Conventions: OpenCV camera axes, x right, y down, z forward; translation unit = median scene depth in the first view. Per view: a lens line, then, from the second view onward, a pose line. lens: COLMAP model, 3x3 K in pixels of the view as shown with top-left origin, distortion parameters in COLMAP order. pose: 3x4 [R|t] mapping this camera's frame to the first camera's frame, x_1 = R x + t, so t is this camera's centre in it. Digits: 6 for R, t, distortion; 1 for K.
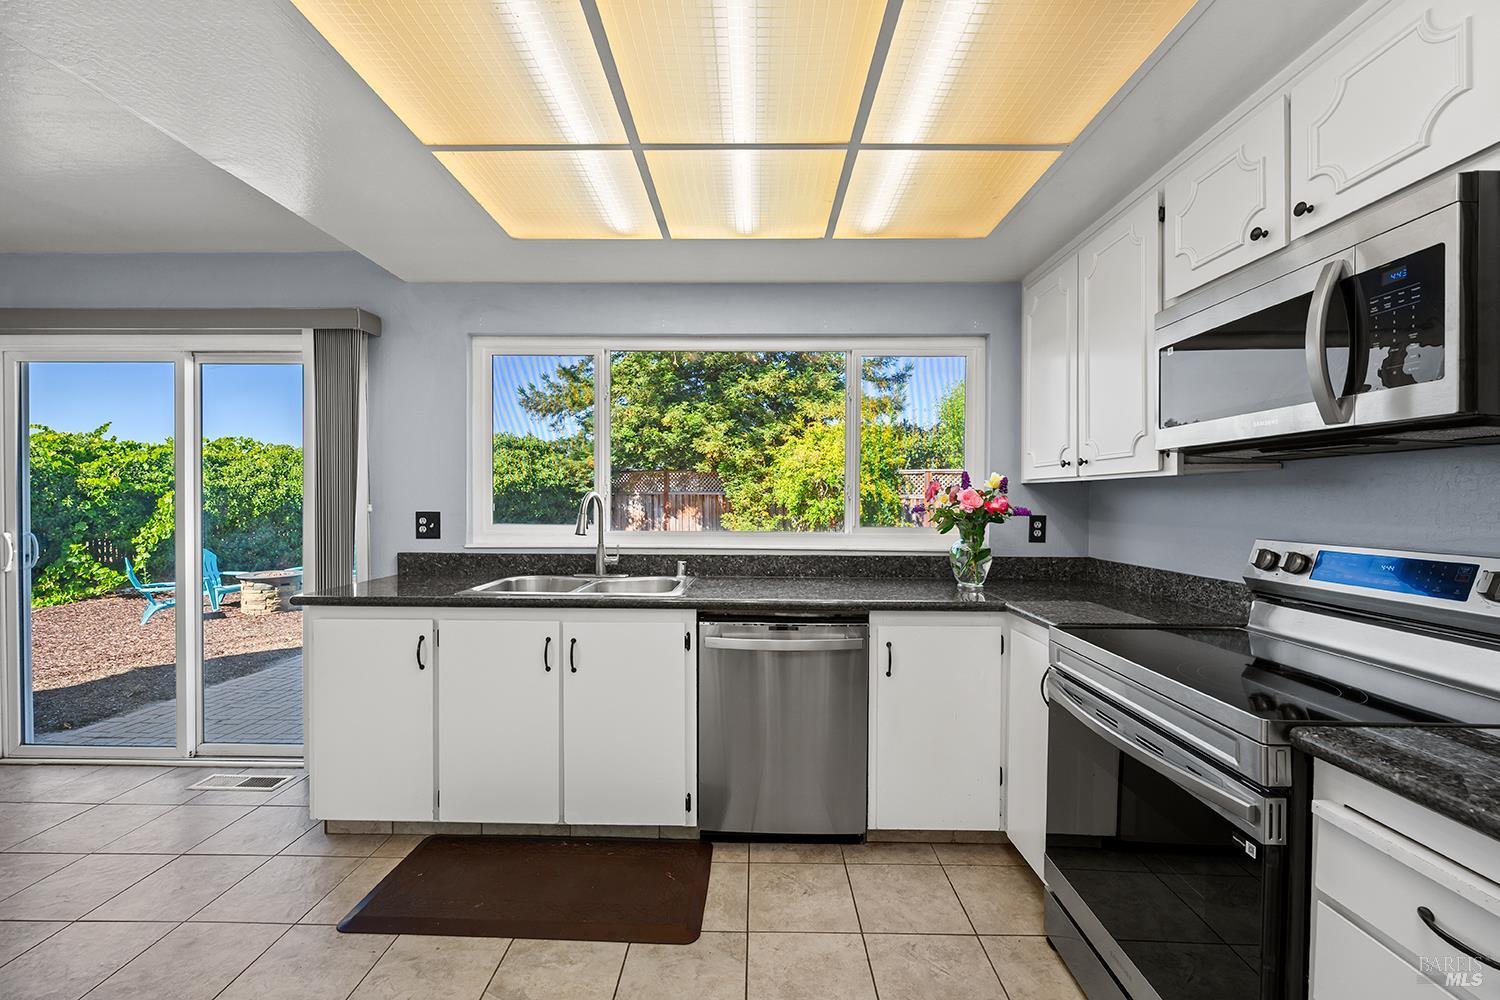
lens RADIAL K [[600.5, 0, 753.7], [0, 600.5, 502.5], [0, 0, 1]] dist [-0.005739, -0.000342]
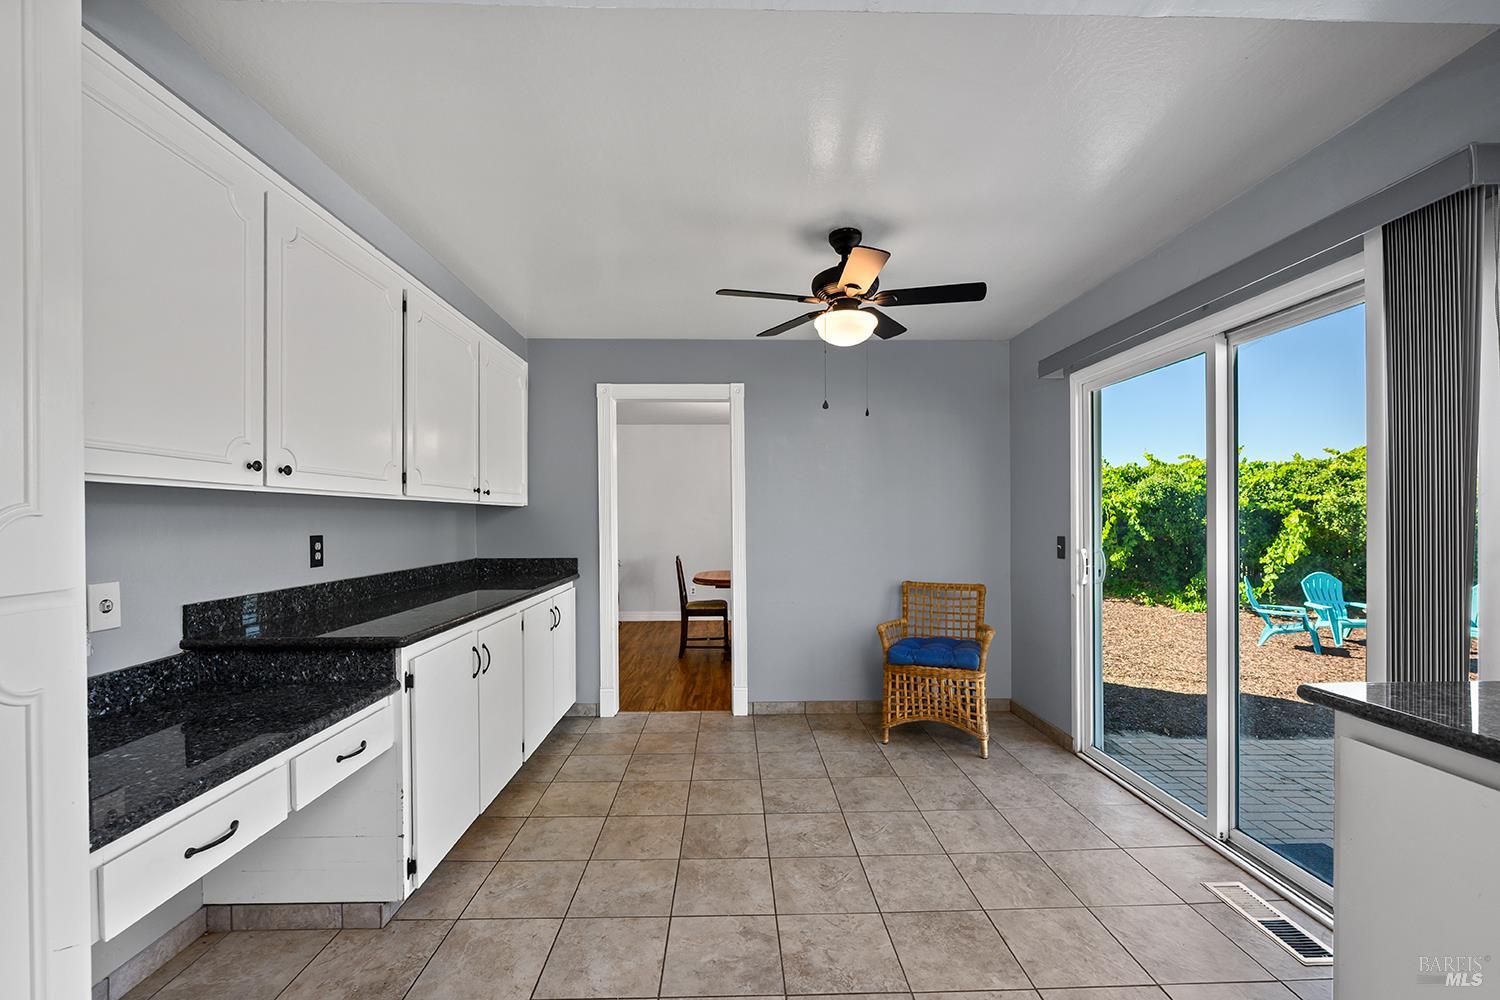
lens RADIAL K [[600.5, 0, 760.9], [0, 600.5, 519.8], [0, 0, 1]] dist [-0.005739, -0.000342]
pose [[0.033516, -0.001533, -0.999437, -0.056857], [-0.001718, 0.999997, -0.001591, 0.000082], [0.999437, 0.001770, 0.033513, 0.123346]]
